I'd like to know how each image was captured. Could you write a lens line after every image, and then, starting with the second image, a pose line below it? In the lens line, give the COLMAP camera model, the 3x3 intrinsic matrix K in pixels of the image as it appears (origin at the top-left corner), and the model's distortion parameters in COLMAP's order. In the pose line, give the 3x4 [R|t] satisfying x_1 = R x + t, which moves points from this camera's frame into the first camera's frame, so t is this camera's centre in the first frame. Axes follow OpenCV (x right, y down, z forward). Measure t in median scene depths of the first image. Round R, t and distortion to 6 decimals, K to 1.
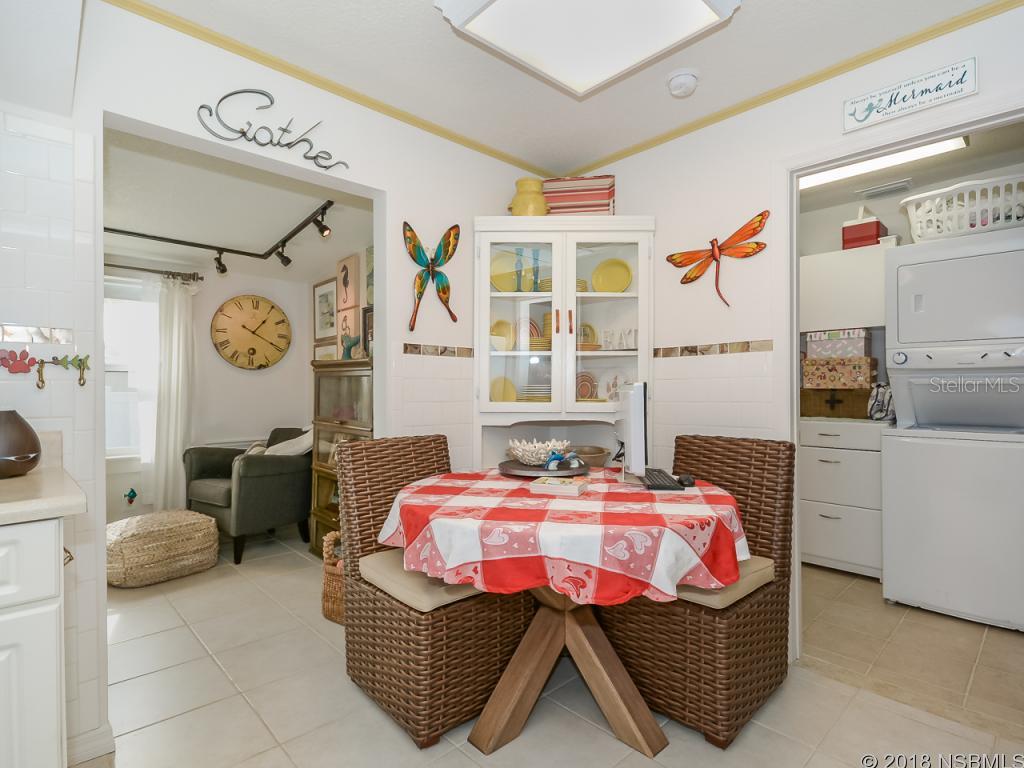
lens RADIAL K [[531.6, 0, 512.0], [0, 531.6, 384.0], [0, 0, 1]] dist [0.032122, -0.000737]
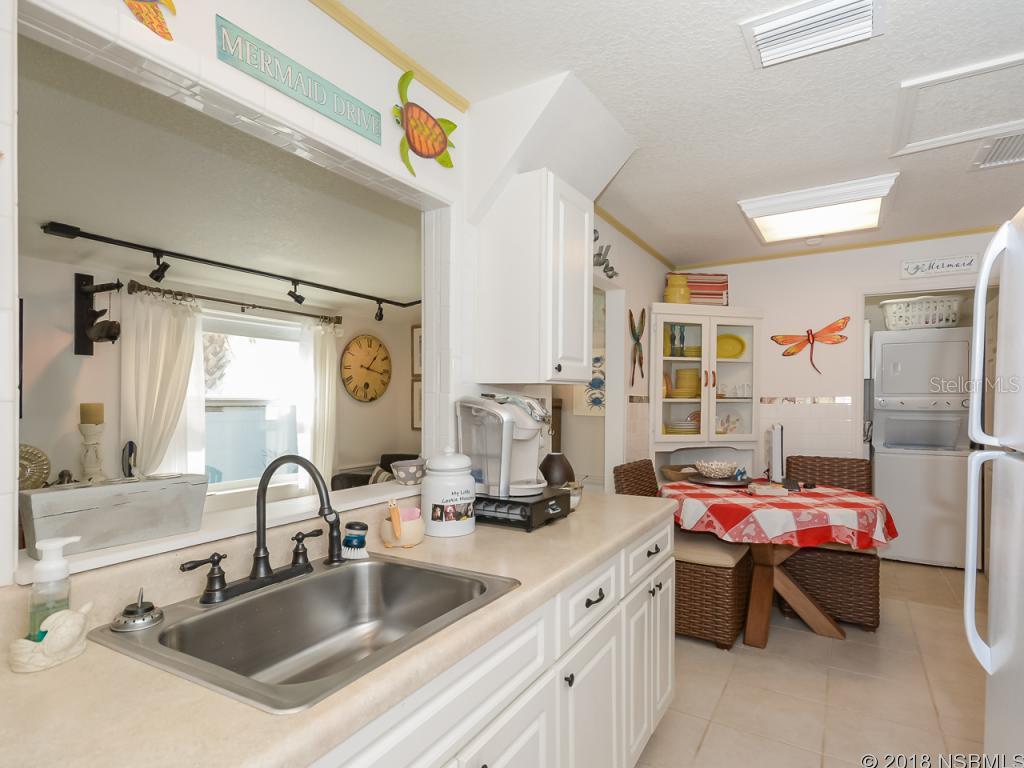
lens RADIAL K [[566.7, 0, 522.6], [0, 566.7, 400.6], [0, 0, 1]] dist [0.070228, 0.000428]
pose [[0.957936, 0.002787, 0.286967, -0.826709], [-0.005635, 0.999943, 0.009099, -0.068925], [-0.286925, -0.010334, 0.957897, -0.337268]]
